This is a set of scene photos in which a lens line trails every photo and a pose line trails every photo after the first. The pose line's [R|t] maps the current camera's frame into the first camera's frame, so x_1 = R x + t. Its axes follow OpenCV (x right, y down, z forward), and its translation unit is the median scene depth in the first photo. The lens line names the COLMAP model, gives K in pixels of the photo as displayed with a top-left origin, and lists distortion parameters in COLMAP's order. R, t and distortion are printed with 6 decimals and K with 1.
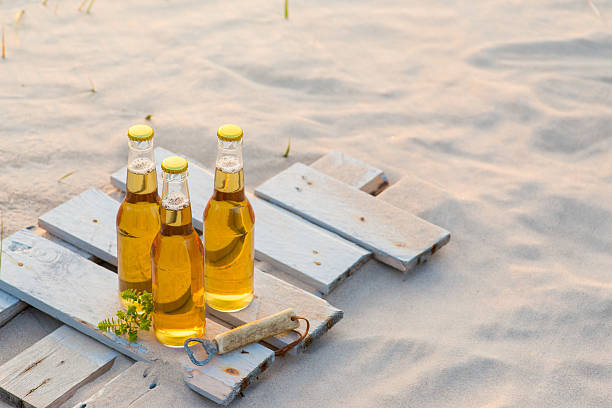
lens RADIAL K [[1833.4, 0, 306.0], [0, 1833.4, 204.0], [0, 0, 1]] dist [-0.021122, 0.675628]
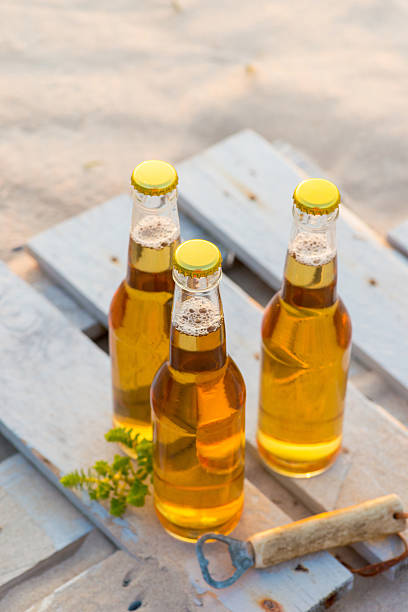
lens RADIAL K [[1833.4, 0, 204.0], [0, 1833.4, 306.0], [0, 0, 1]] dist [-0.021122, 0.675628]
pose [[0.973745, 0.144113, -0.176217, 0.024673], [-0.109068, 0.974815, 0.194526, -0.101742], [0.199813, -0.170199, 0.964939, 0.433263]]
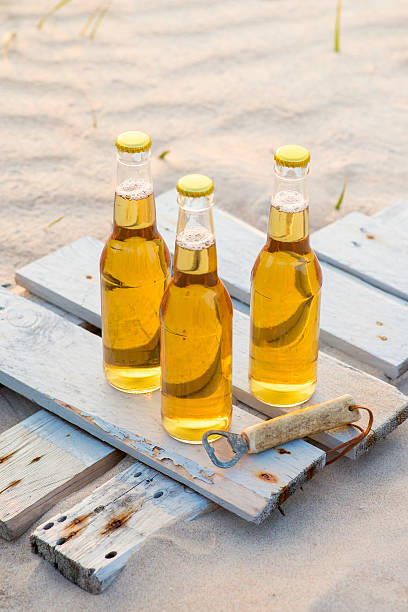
lens RADIAL K [[1805.0, 0, 204.0], [0, 1805.0, 306.0], [0, 0, 1]] dist [-0.005556, 0.336225]
pose [[0.997636, 0.021593, -0.065235, -0.018978], [-0.022559, 0.999646, -0.014111, 0.032031], [0.064907, 0.015550, 0.997770, 0.266036]]
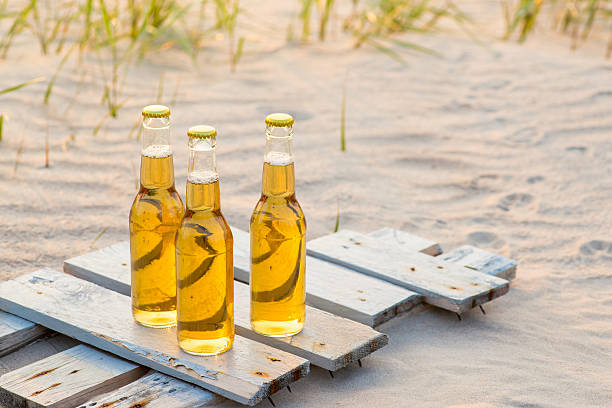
lens RADIAL K [[1805.0, 0, 306.0], [0, 1805.0, 204.0], [0, 0, 1]] dist [-0.005556, 0.336225]
pose [[0.998501, 0.003353, -0.054631, 0.027889], [-0.017528, 0.965147, -0.261121, 0.226279], [0.051851, 0.261687, 0.963759, 0.120257]]
